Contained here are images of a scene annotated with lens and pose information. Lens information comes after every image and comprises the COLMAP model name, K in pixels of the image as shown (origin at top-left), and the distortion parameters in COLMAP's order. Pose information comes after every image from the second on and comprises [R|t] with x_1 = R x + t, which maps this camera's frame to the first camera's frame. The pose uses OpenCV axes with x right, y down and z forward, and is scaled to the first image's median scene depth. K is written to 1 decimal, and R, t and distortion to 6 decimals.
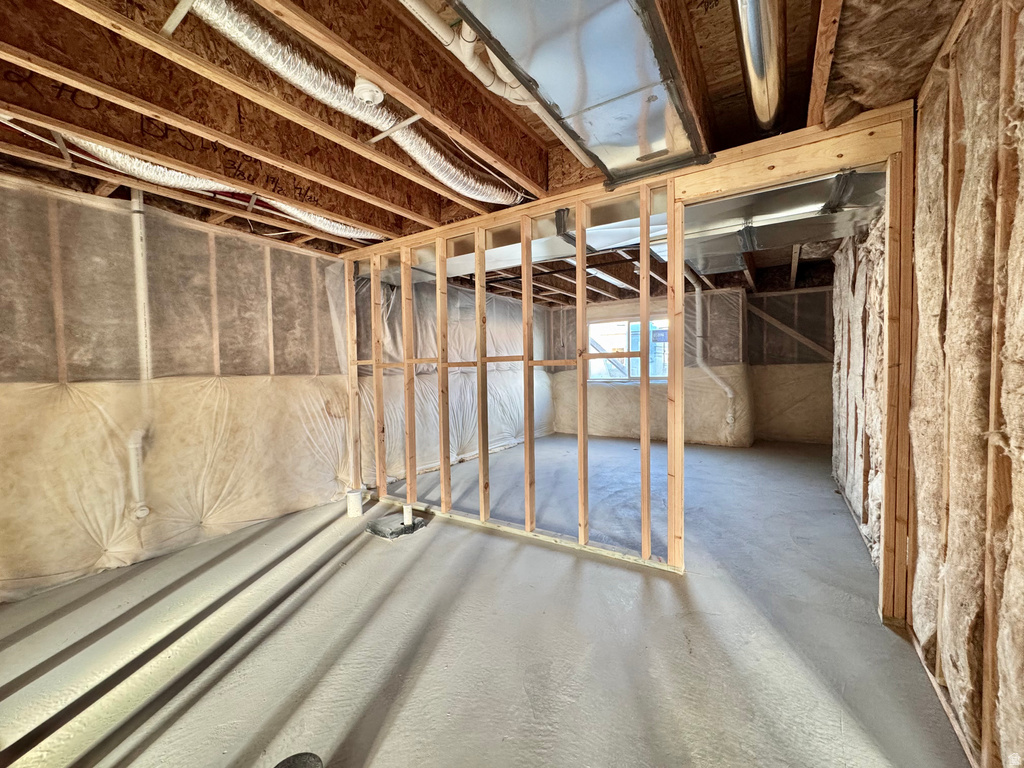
lens RADIAL K [[411.5, 0, 516.0], [0, 411.5, 392.5], [0, 0, 1]] dist [0.009608, -0.000093]
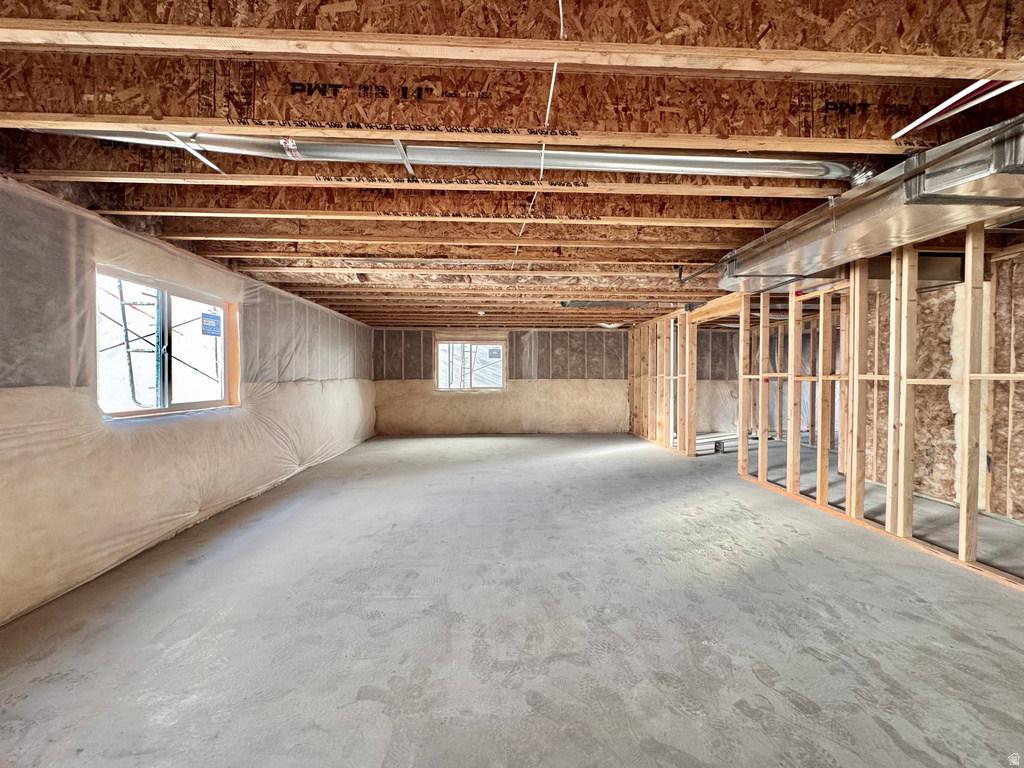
lens RADIAL K [[411.5, 0, 517.0], [0, 411.5, 382.2], [0, 0, 1]] dist [0.009608, -0.000093]
pose [[0.576691, 0.030104, -0.816407, 0.816949], [-0.034842, 0.999318, 0.012237, -0.015574], [0.816219, 0.021388, 0.577347, -1.469558]]
